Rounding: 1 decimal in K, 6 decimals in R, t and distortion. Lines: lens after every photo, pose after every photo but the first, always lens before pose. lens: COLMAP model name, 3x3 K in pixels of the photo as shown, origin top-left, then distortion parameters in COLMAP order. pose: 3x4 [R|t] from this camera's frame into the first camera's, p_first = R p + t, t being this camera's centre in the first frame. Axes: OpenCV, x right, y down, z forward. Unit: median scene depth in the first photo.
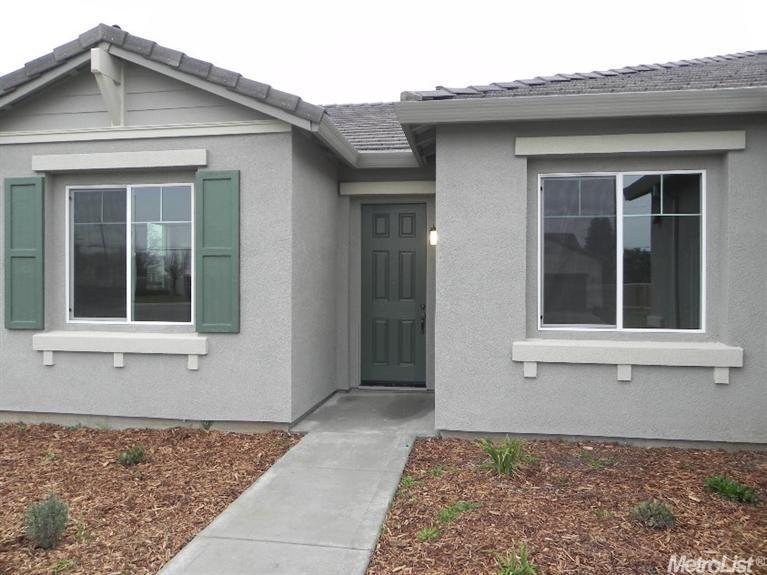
lens RADIAL K [[579.1, 0, 383.7], [0, 579.1, 287.0], [0, 0, 1]] dist [0.002671, 0.002514]
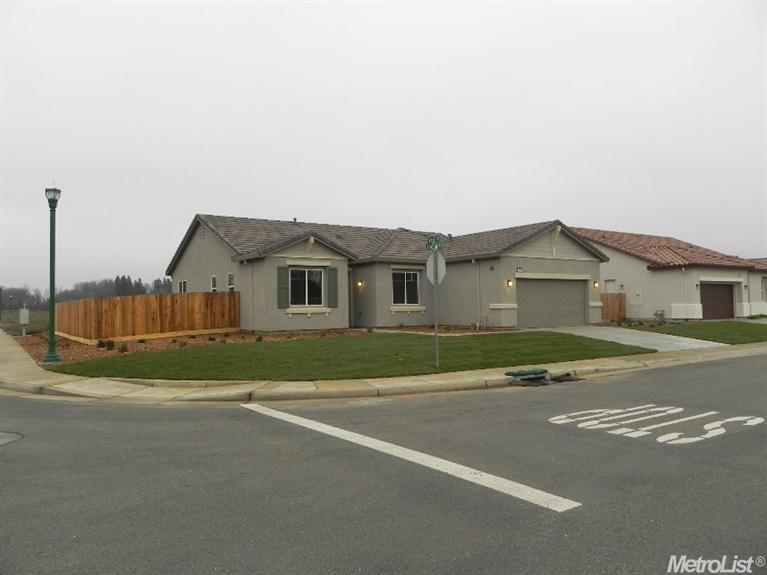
lens RADIAL K [[579.1, 0, 382.9], [0, 579.1, 282.2], [0, 0, 1]] dist [0.002671, 0.002514]
pose [[0.724624, 0.016632, 0.688944, -2.825489], [0.022443, 0.998609, -0.047714, 0.105491], [-0.688779, 0.050037, 0.723243, -2.187413]]
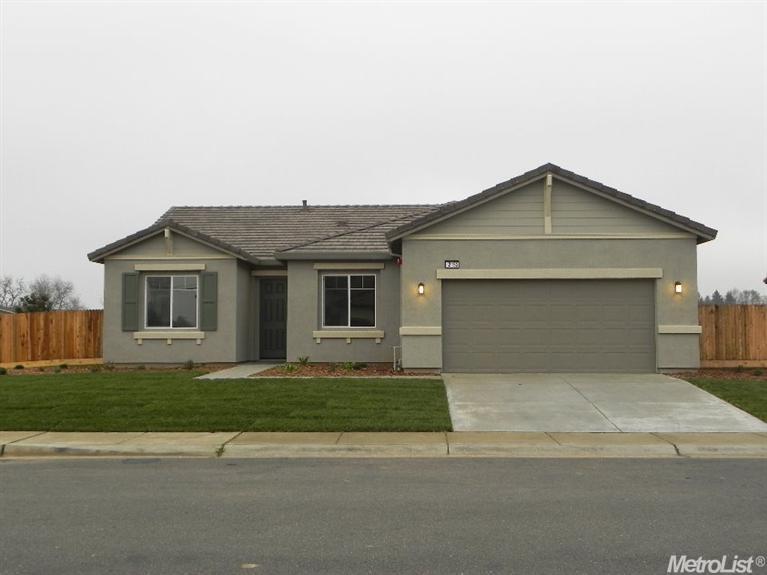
lens RADIAL K [[838.0, 0, 383.7], [0, 838.0, 290.9], [0, 0, 1]] dist [0.001350, 0.000000]
pose [[0.991756, 0.000652, 0.128143, 0.028480], [0.007478, 0.997989, -0.062952, 0.147165], [-0.127926, 0.063391, 0.989756, -3.034113]]
